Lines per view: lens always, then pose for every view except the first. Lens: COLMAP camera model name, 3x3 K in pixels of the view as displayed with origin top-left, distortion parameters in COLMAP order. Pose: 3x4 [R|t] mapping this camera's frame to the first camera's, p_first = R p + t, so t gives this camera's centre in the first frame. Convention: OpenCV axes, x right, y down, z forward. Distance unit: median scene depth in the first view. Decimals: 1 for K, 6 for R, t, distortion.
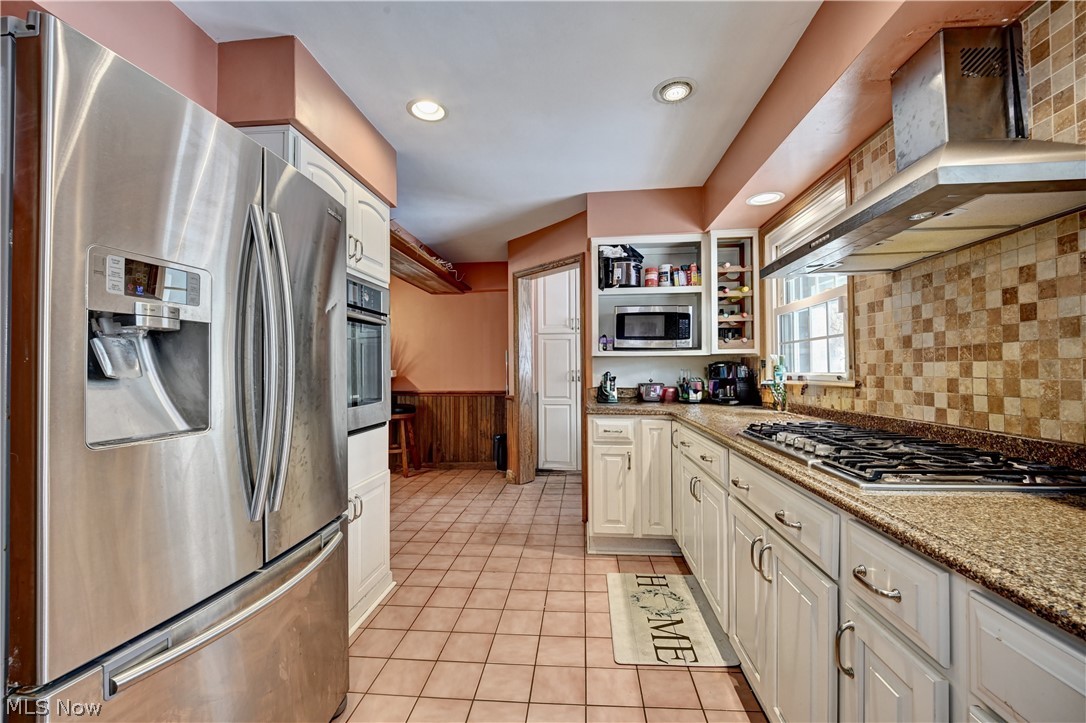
lens RADIAL K [[449.4, 0, 544.6], [0, 449.4, 359.8], [0, 0, 1]] dist [0.002682, -0.004332]
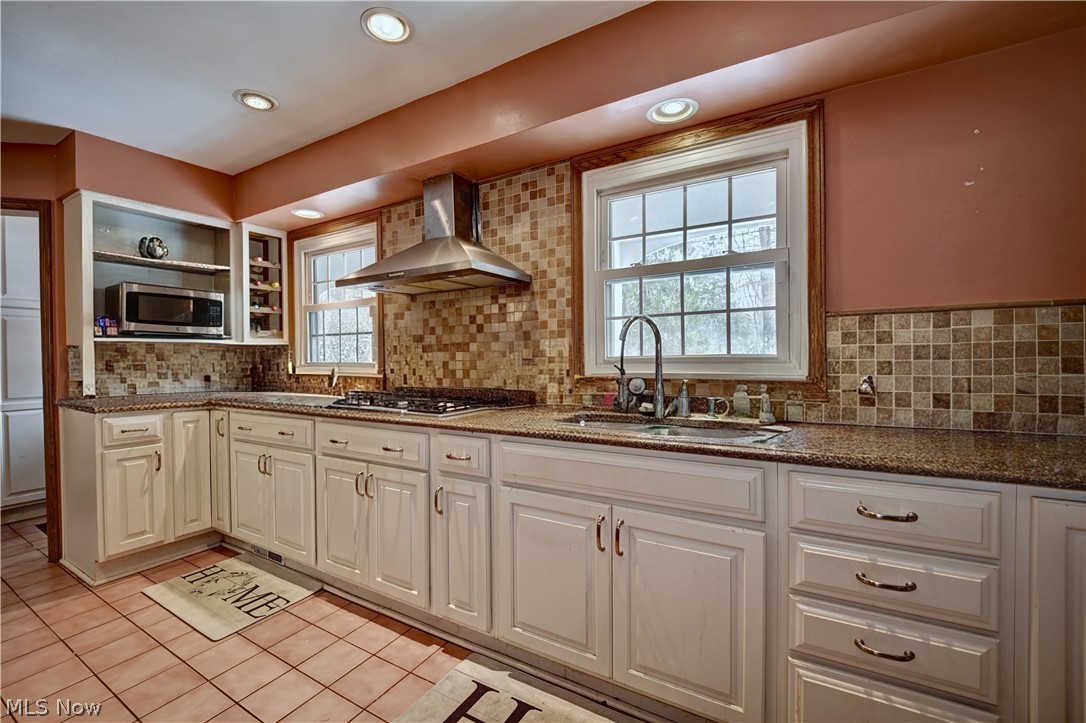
lens RADIAL K [[449.4, 0, 543.5], [0, 449.4, 357.1], [0, 0, 1]] dist [0.002682, -0.004332]
pose [[0.438734, -0.000893, 0.898616, -0.387983], [-0.012295, 0.999900, 0.006997, 0.005259], [-0.898533, -0.014119, 0.438679, -0.106694]]
